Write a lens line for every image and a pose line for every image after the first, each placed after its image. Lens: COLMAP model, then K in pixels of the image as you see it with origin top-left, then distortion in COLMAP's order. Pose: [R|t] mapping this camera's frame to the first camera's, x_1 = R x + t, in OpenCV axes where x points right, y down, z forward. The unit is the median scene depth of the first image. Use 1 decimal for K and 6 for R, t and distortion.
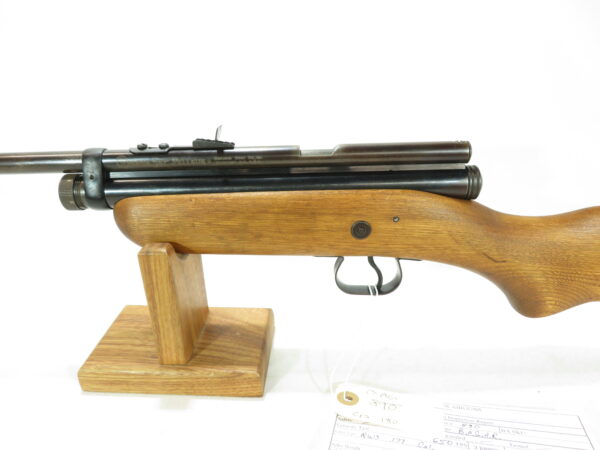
lens RADIAL K [[437.7, 0, 300.2], [0, 437.7, 223.1], [0, 0, 1]] dist [-0.003569, 0.001888]
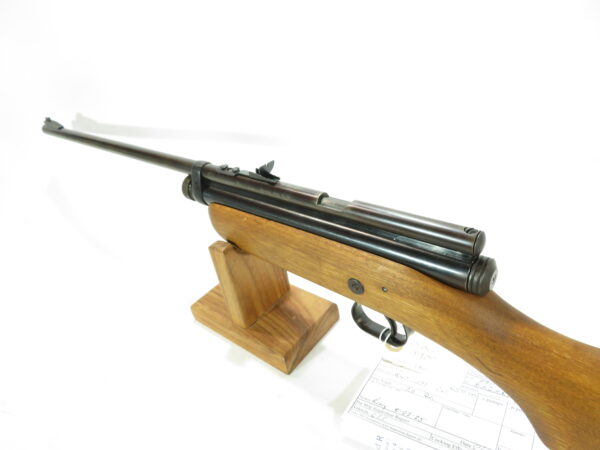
lens RADIAL K [[437.7, 0, 303.1], [0, 437.7, 227.7], [0, 0, 1]] dist [-0.003569, 0.001888]
pose [[0.770870, 0.264553, -0.579457, 0.594209], [-0.129725, 0.955814, 0.263803, -0.366892], [0.623643, -0.128187, 0.771127, 0.139235]]
